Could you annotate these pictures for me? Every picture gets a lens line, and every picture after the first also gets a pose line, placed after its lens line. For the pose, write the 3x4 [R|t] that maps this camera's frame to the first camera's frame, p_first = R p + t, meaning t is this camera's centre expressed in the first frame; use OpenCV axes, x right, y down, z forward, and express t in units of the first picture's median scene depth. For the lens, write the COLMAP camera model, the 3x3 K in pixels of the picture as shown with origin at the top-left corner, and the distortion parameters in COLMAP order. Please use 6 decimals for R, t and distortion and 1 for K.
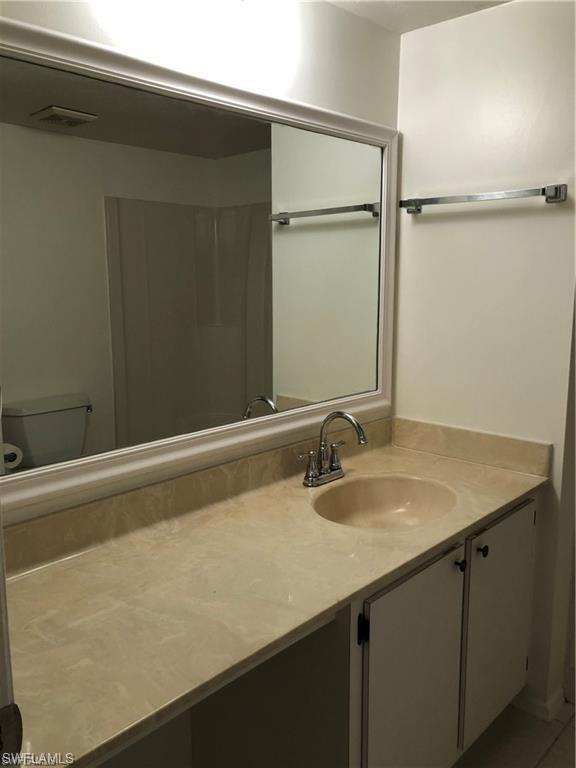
lens RADIAL K [[625.3, 0, 289.1], [0, 625.3, 378.9], [0, 0, 1]] dist [0.000976, 0.021824]
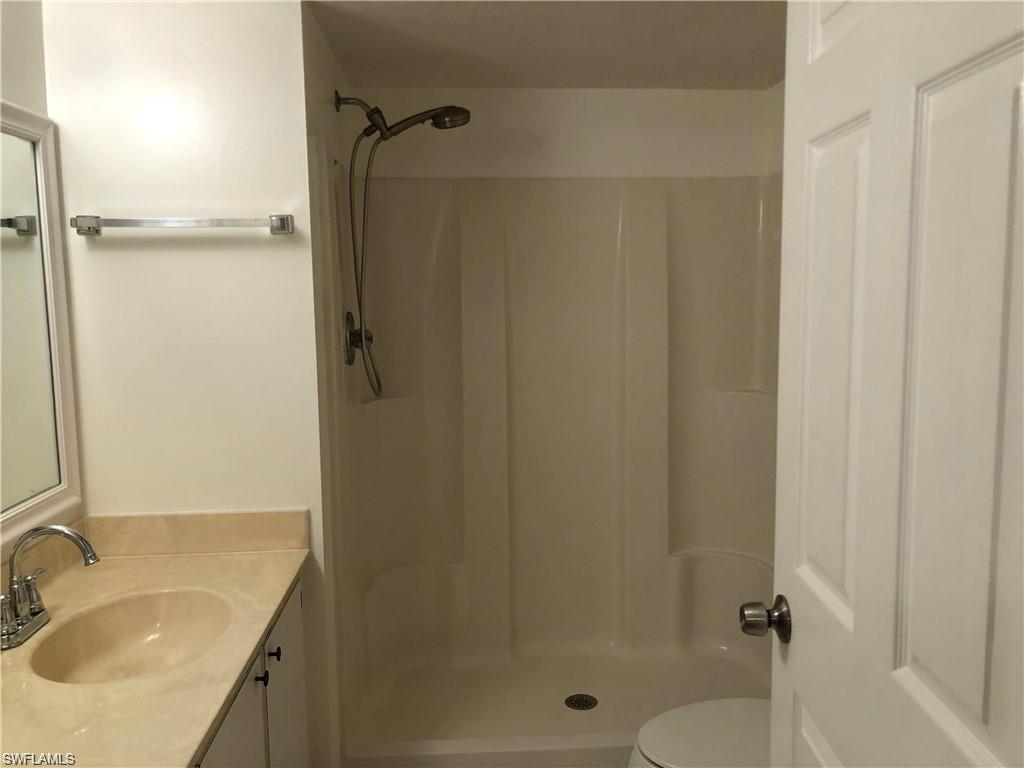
lens RADIAL K [[833.8, 0, 516.0], [0, 833.8, 384.9], [0, 0, 1]] dist [0.000976, 0.021824]
pose [[0.683792, -0.095930, 0.723344, -0.196365], [0.127895, 0.991731, 0.010622, -0.041012], [-0.718381, 0.085249, 0.690406, -0.016949]]
